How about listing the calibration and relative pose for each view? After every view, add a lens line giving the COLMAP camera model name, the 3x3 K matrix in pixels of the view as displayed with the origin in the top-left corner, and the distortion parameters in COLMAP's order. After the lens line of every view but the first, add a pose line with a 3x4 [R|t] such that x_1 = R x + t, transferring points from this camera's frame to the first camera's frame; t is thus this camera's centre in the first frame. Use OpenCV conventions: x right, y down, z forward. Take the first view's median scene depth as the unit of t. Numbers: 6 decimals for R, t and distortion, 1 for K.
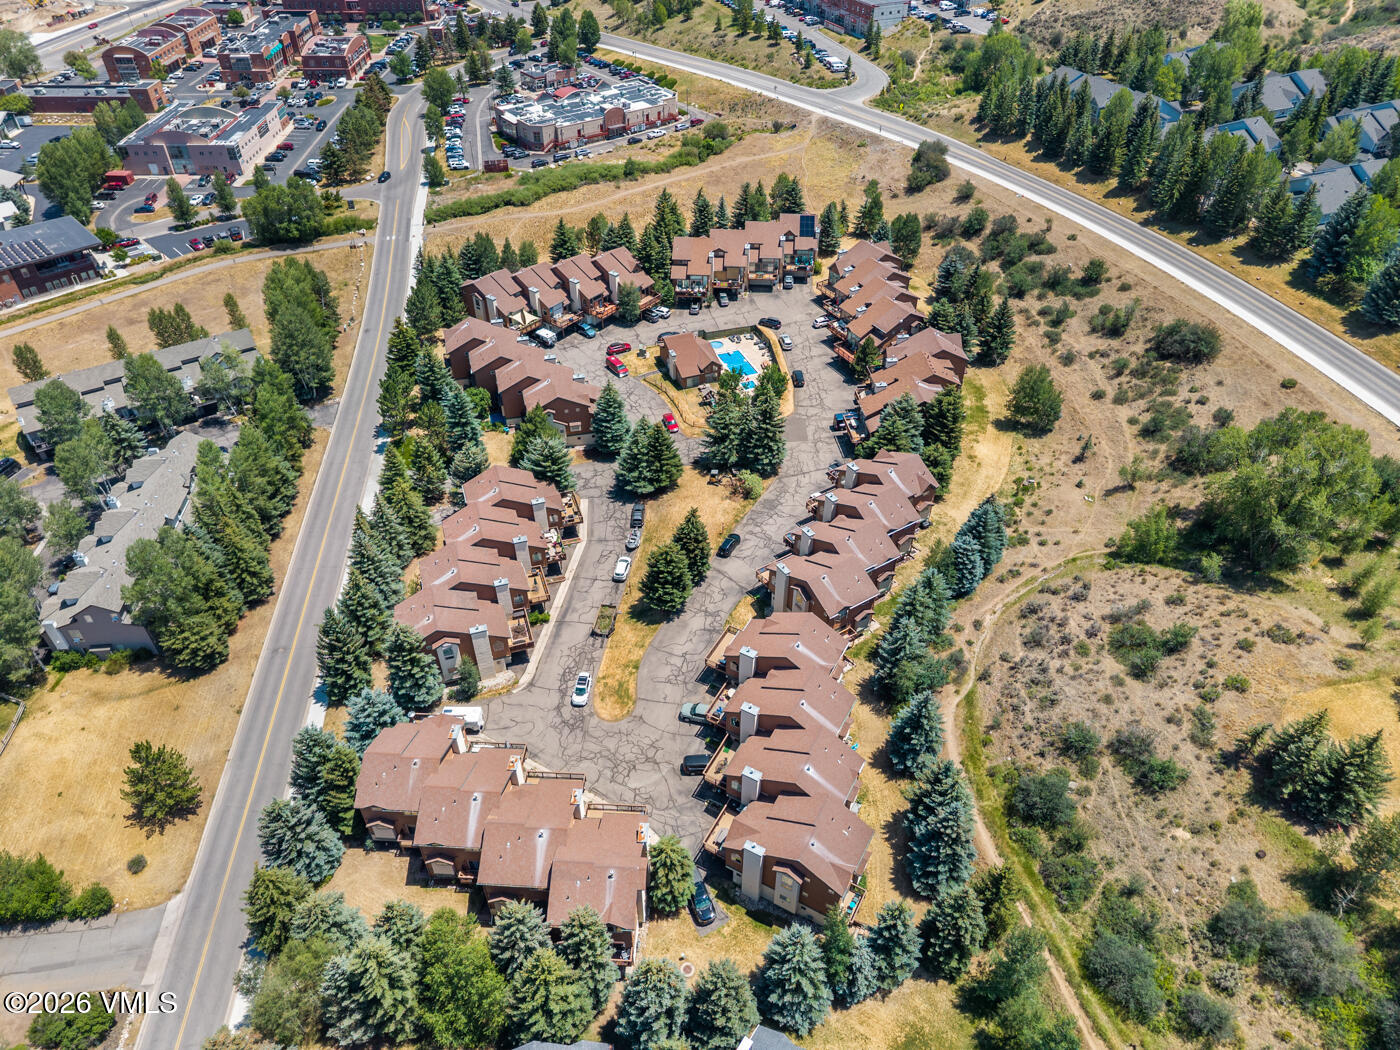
lens RADIAL K [[934.1, 0, 704.2], [0, 934.1, 516.9], [0, 0, 1]] dist [0.052424, -0.061687]
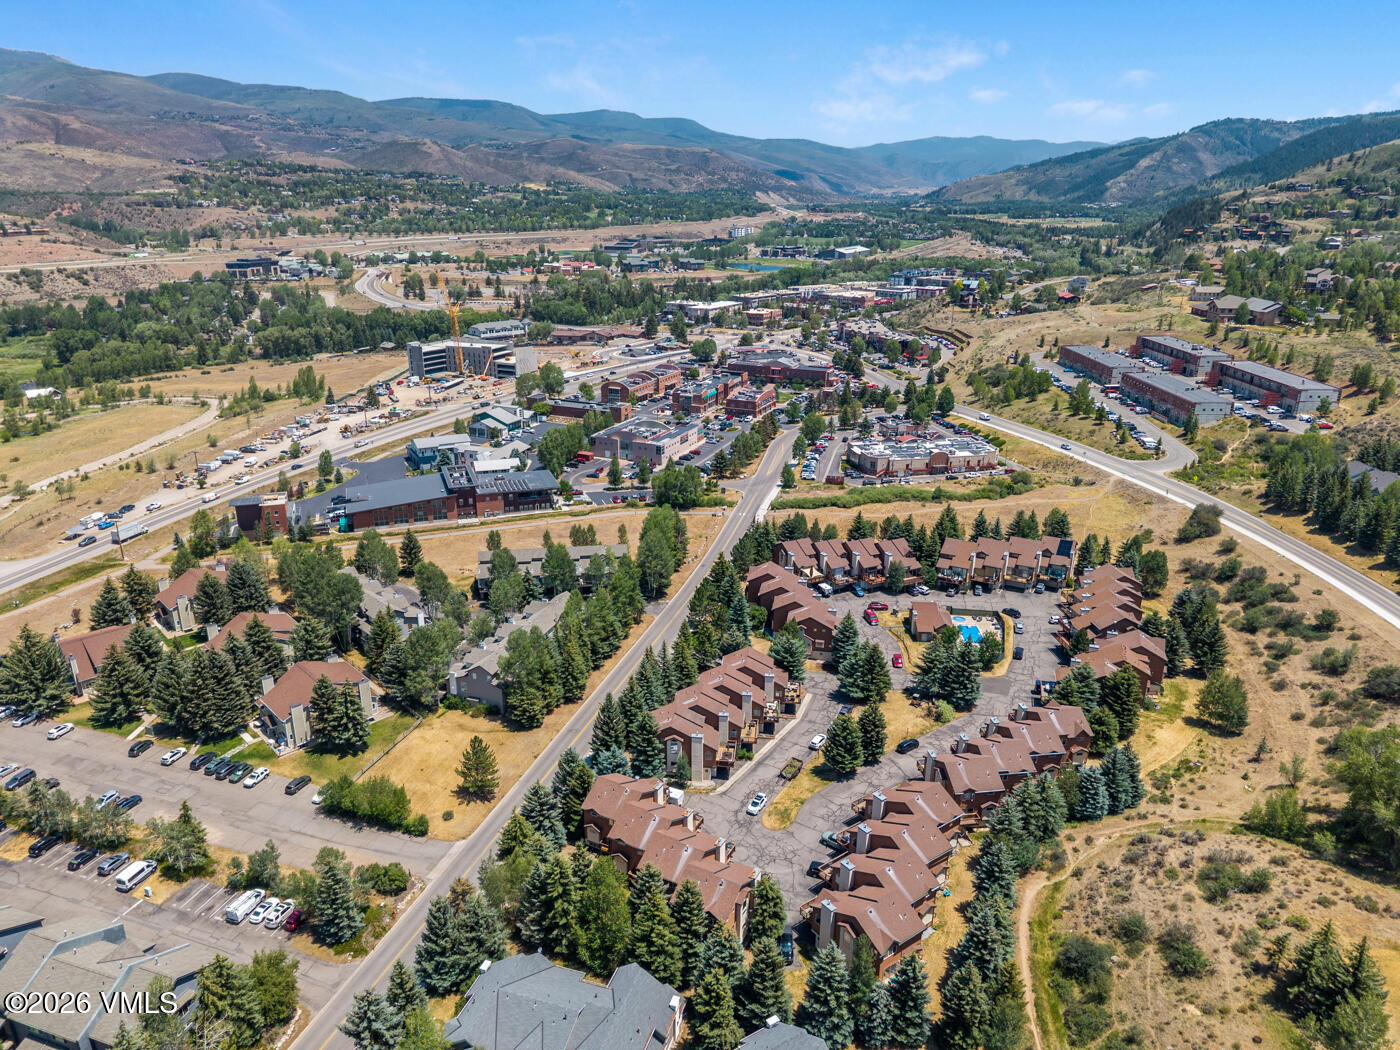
lens RADIAL K [[934.1, 0, 704.2], [0, 934.1, 516.9], [0, 0, 1]] dist [0.052424, -0.061687]
pose [[0.908794, 0.138352, -0.393639, 0.166815], [-0.270718, 0.913407, -0.303972, 0.148349], [0.317497, 0.382813, 0.867554, -0.204766]]
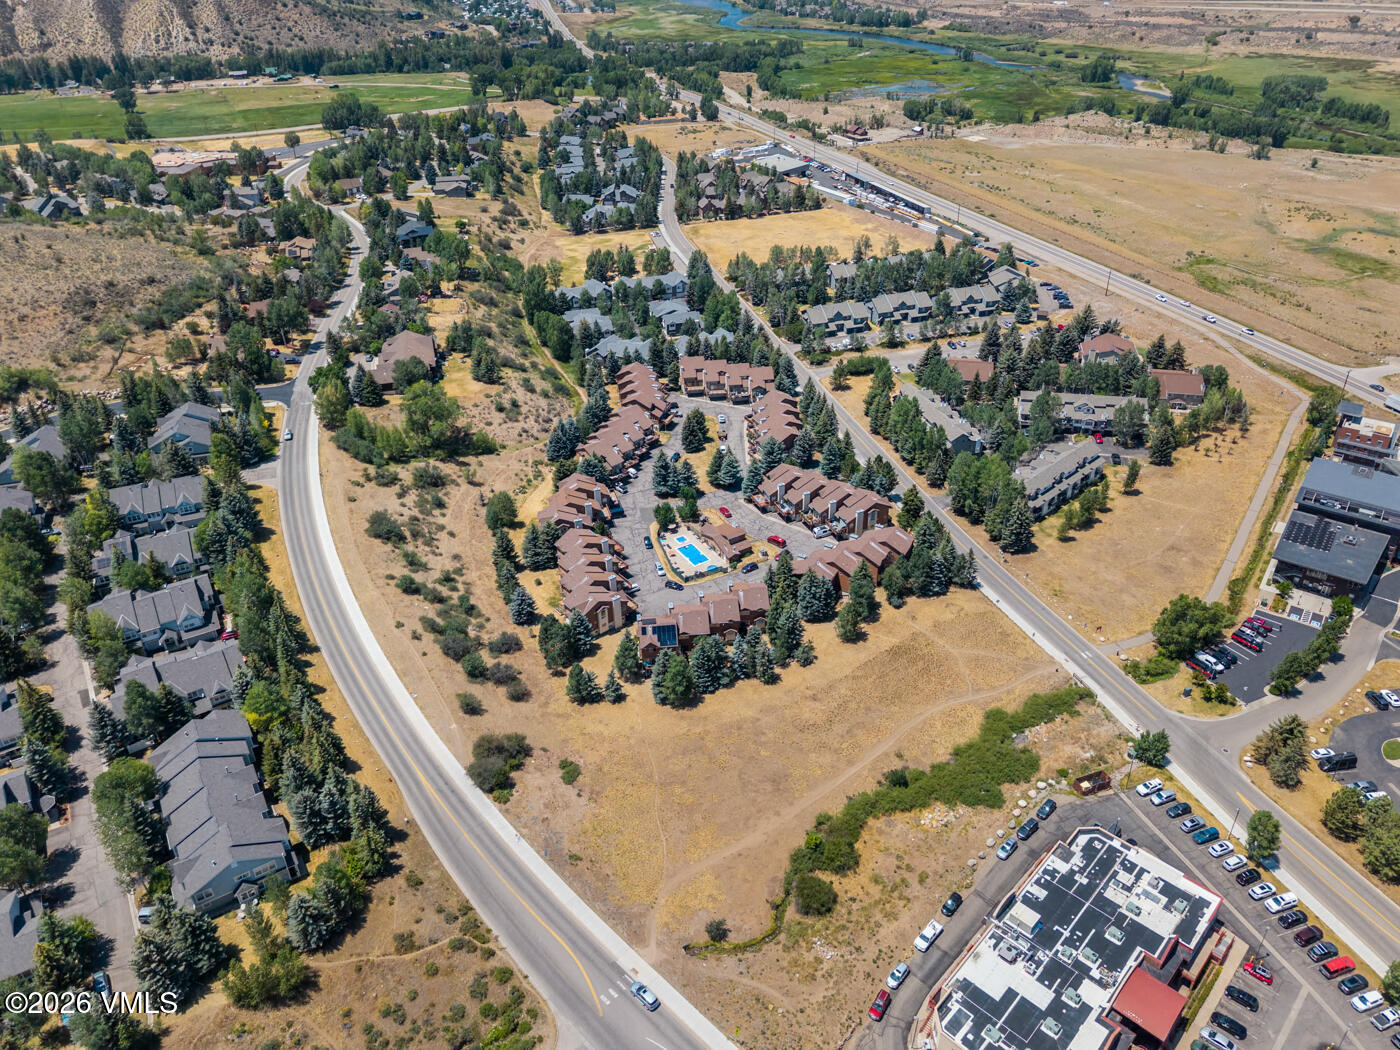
lens RADIAL K [[934.1, 0, 704.2], [0, 934.1, 516.9], [0, 0, 1]] dist [0.052424, -0.061687]
pose [[-0.986890, 0.098320, -0.127993, 0.177373], [-0.093233, 0.300045, 0.949358, -1.373032], [0.131744, 0.948845, -0.286944, 1.246387]]
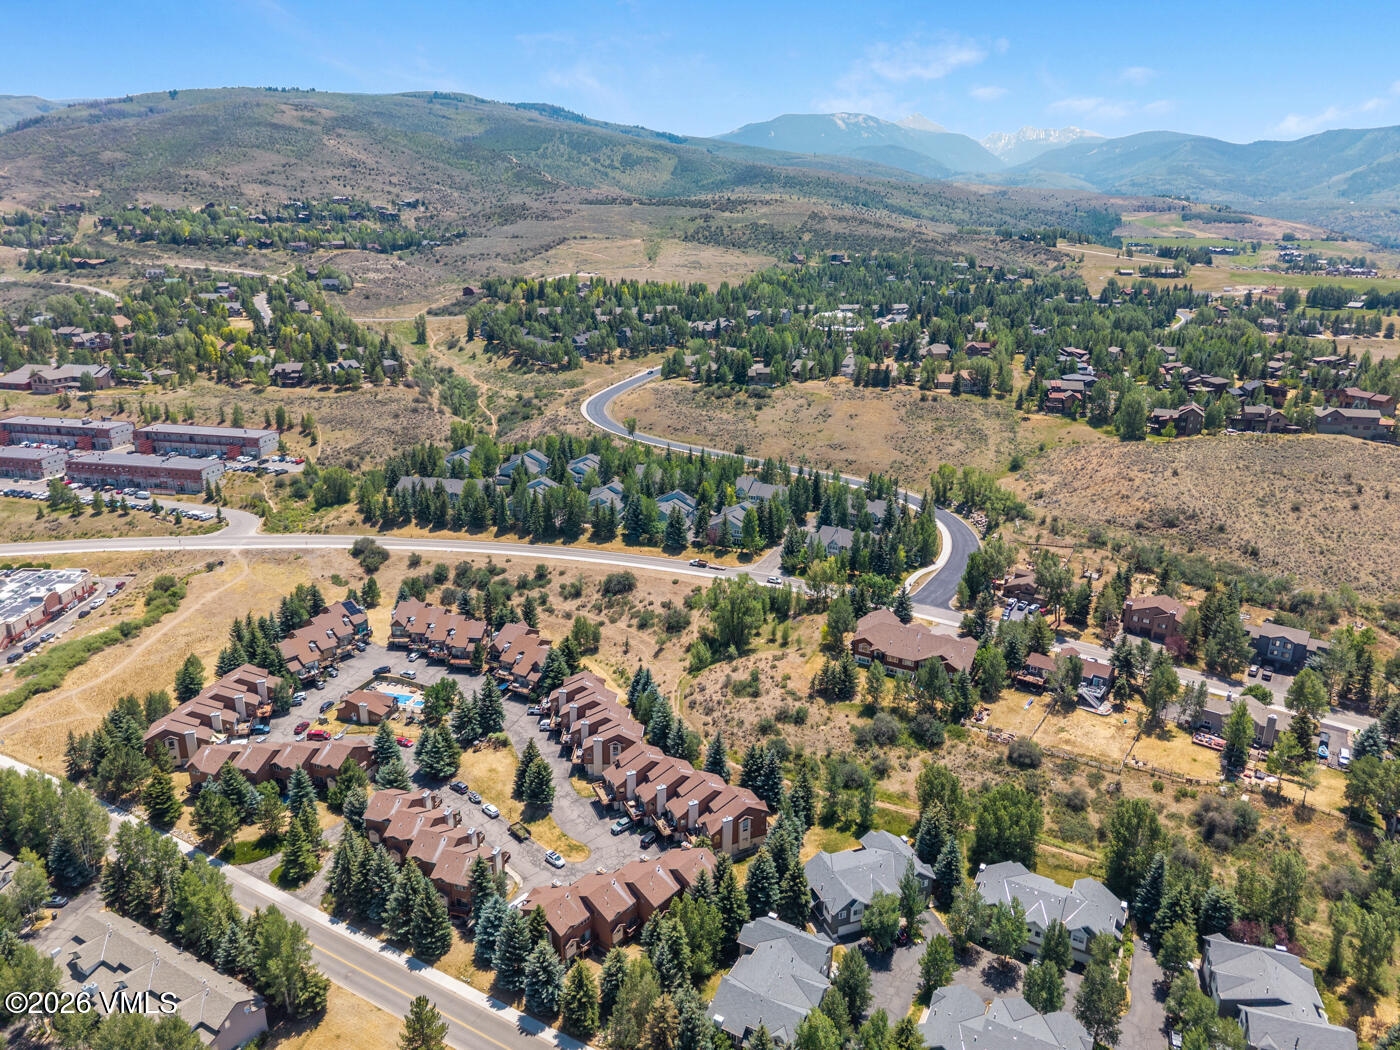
lens RADIAL K [[934.1, 0, 704.2], [0, 934.1, 516.9], [0, 0, 1]] dist [0.052424, -0.061687]
pose [[0.572138, -0.232165, 0.786612, -0.676606], [0.517099, 0.846564, -0.126250, 0.018125], [-0.636606, 0.478988, 0.604403, -0.228678]]
